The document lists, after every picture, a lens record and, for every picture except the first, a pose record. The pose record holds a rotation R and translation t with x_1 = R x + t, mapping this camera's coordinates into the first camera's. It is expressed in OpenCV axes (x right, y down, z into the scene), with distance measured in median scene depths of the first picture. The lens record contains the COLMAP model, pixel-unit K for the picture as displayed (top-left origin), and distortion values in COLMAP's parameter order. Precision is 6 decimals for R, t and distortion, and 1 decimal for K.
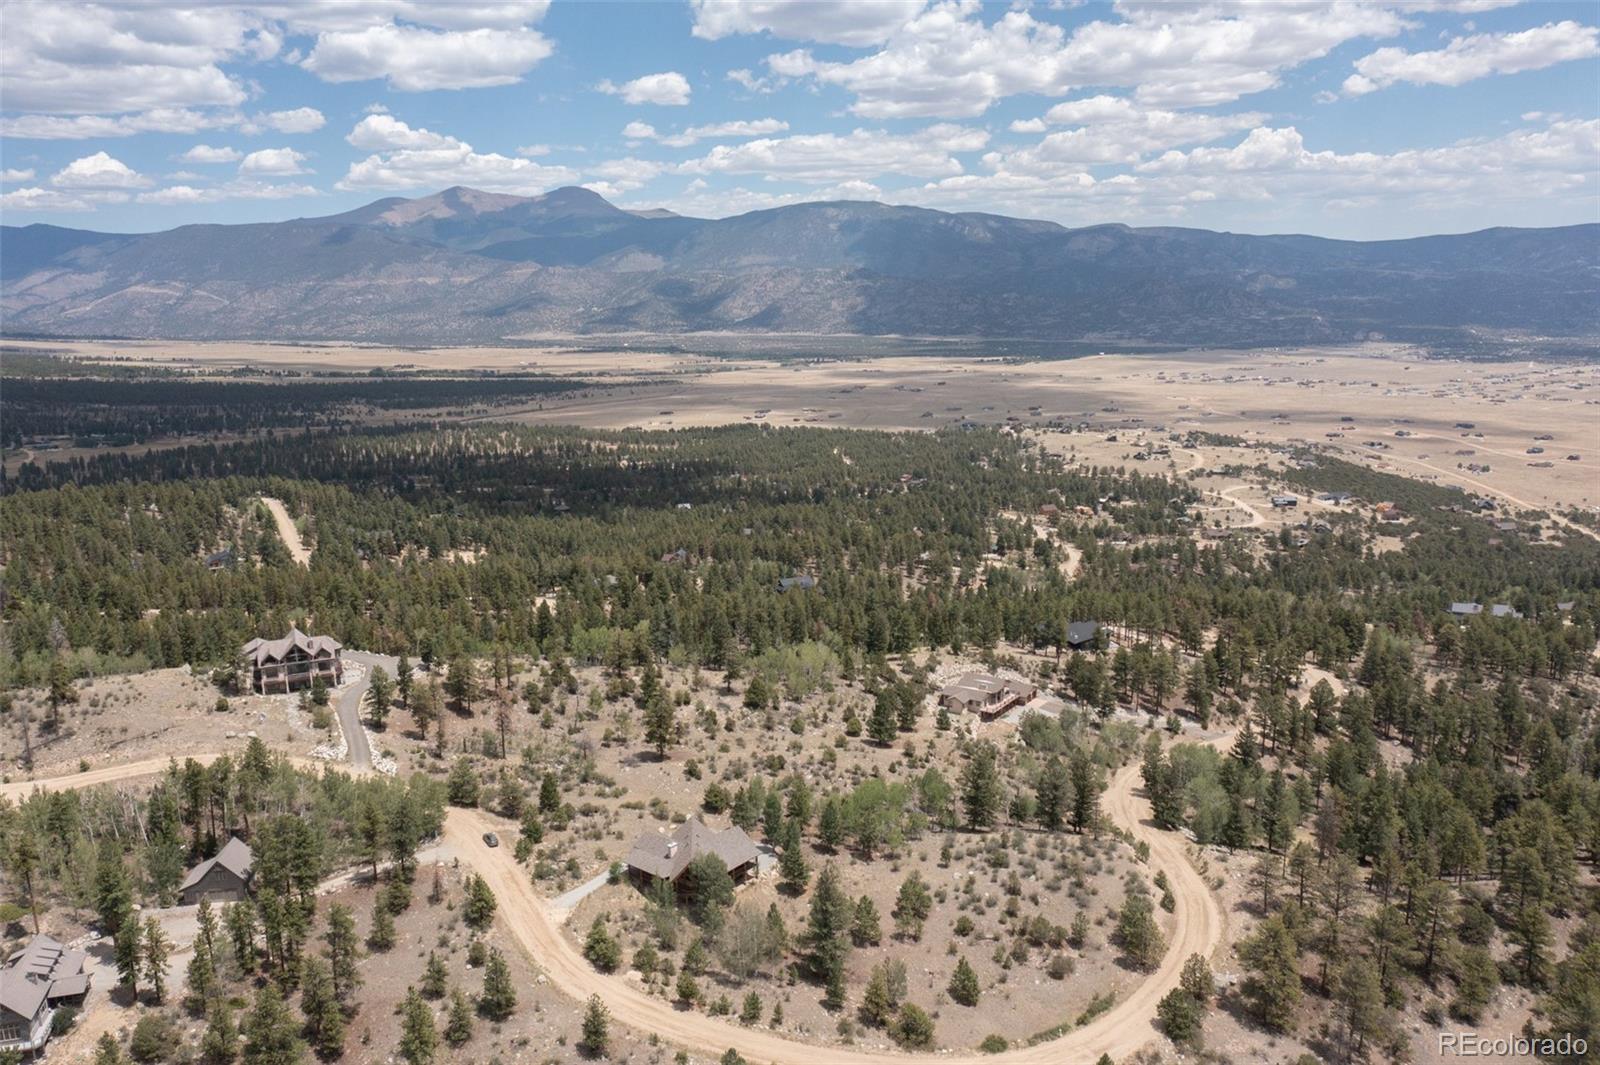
lens RADIAL K [[1298.2, 0, 800.4], [0, 1298.2, 512.1], [0, 0, 1]] dist [0.008881, 0.003803]
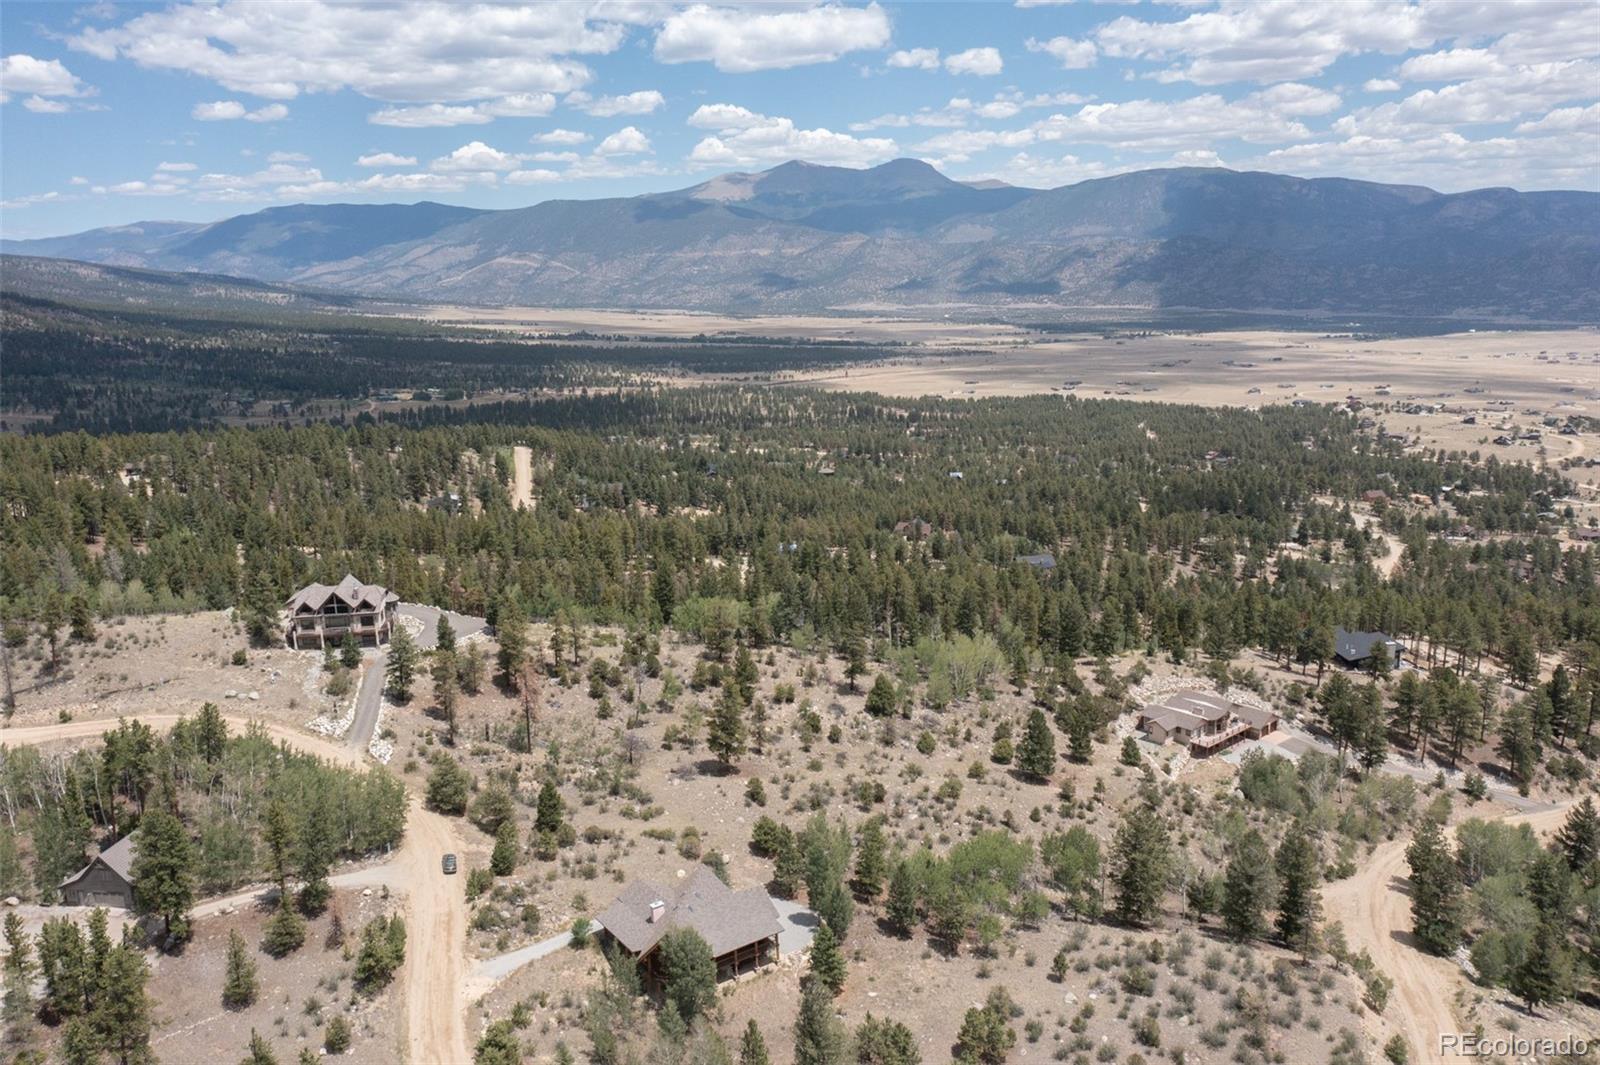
lens RADIAL K [[1279.3, 0, 799.5], [0, 1279.3, 531.4], [0, 0, 1]] dist [-0.013816, 0.005820]
pose [[0.966328, 0.052684, -0.251862, 0.103791], [-0.044186, 0.998251, 0.039285, 0.014001], [0.253491, -0.026833, 0.966965, 0.248076]]
